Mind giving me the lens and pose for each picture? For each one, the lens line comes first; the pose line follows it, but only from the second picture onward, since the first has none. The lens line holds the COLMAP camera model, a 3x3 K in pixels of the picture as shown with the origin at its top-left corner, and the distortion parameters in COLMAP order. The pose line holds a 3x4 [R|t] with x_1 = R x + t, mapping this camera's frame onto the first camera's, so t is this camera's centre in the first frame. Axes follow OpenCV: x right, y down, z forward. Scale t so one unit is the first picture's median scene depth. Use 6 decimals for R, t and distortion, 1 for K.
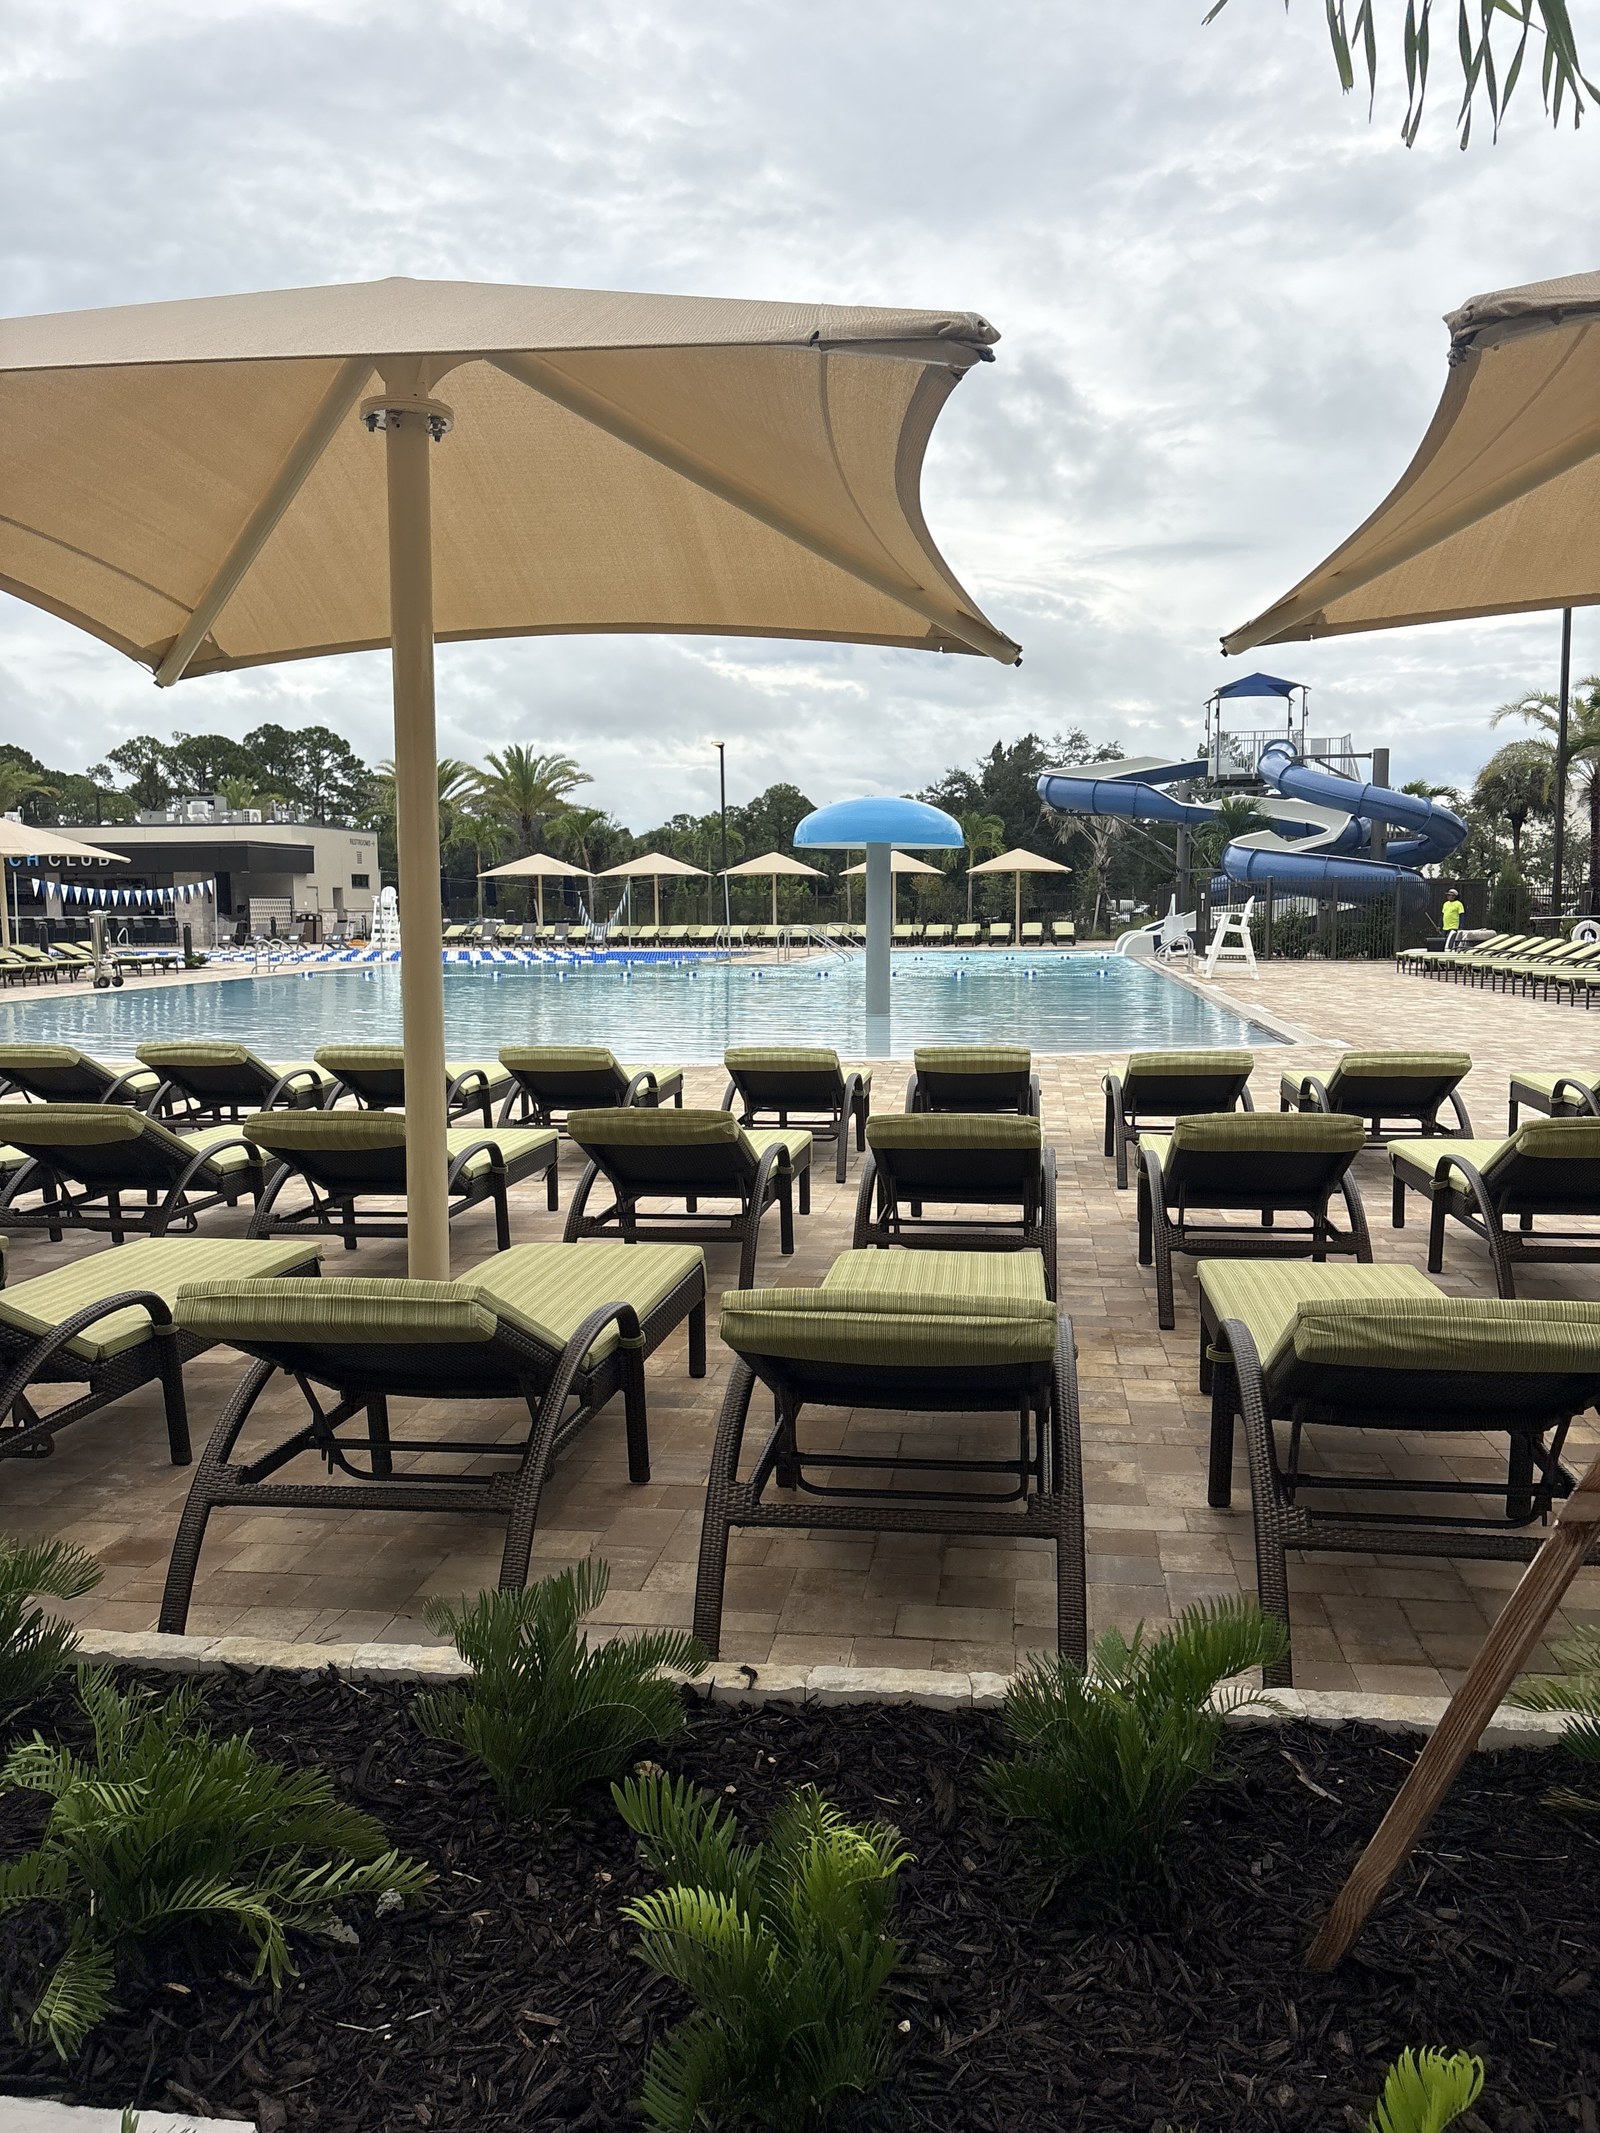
lens RADIAL K [[1616.9, 0, 844.7], [0, 1616.9, 1081.8], [0, 0, 1]] dist [0.030269, -0.036576]
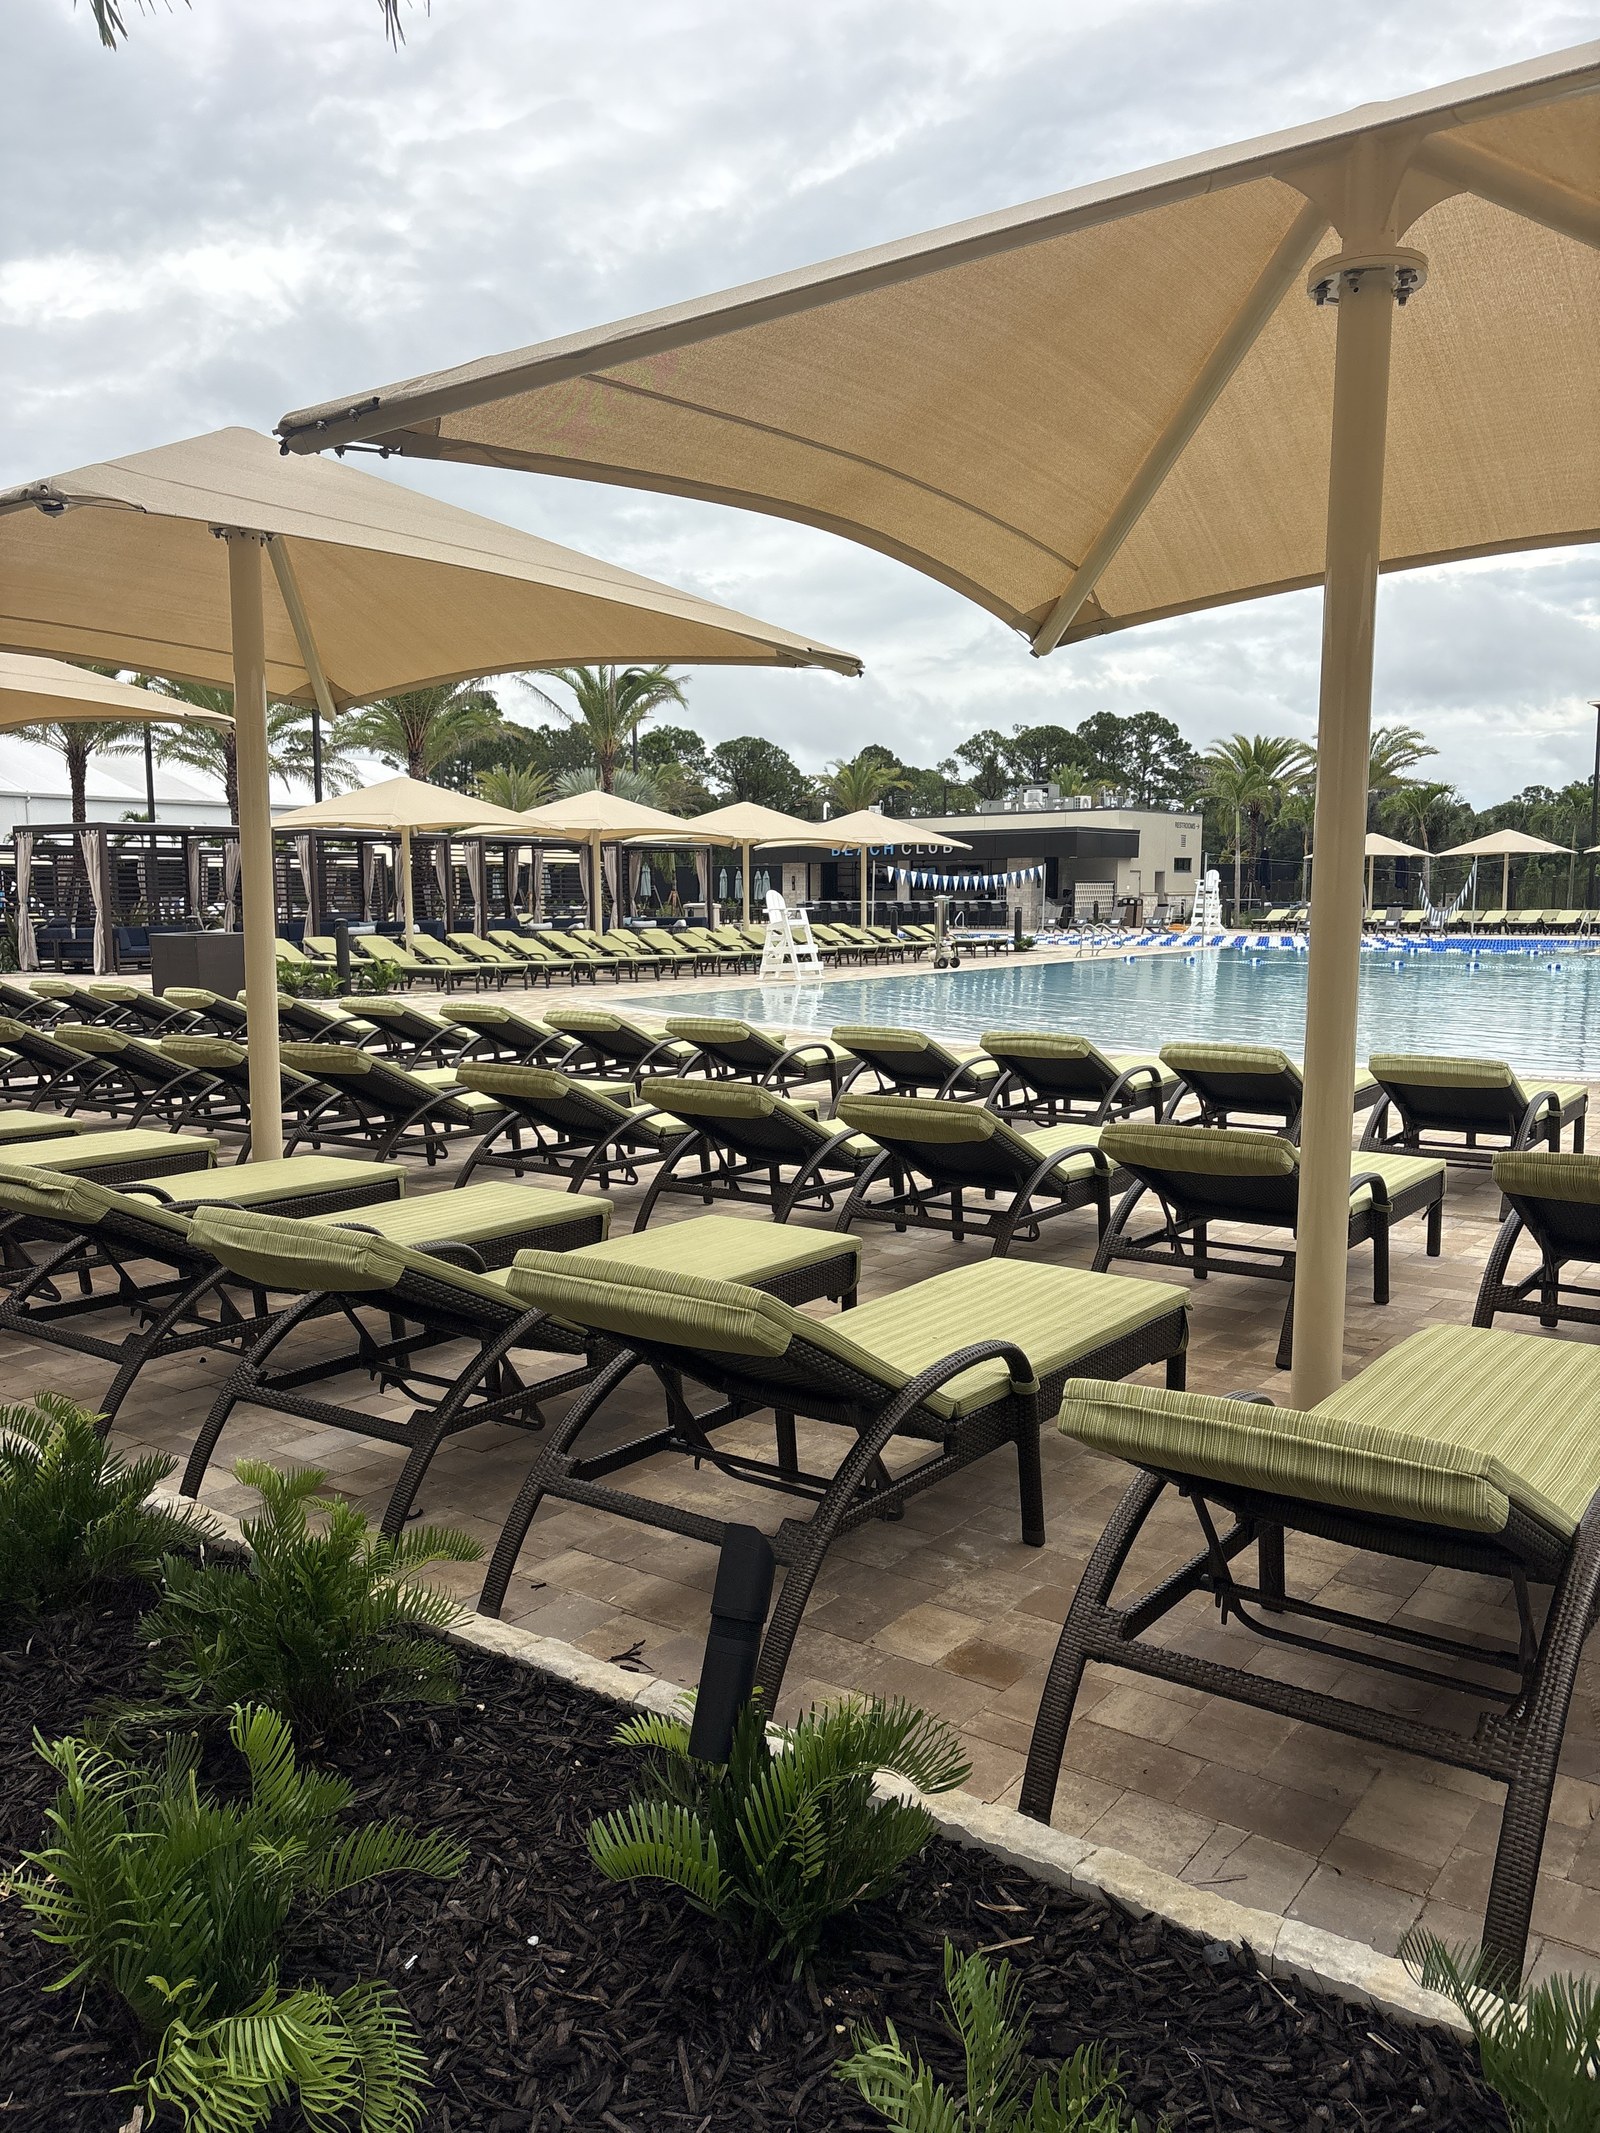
lens RADIAL K [[1616.9, 0, 800.7], [0, 1616.9, 1067.6], [0, 0, 1]] dist [0.030269, -0.036576]
pose [[0.872008, 0.051832, -0.486740, -0.052049], [-0.051057, 0.998585, 0.014868, -0.010792], [0.486822, 0.011886, 0.873421, 0.088165]]
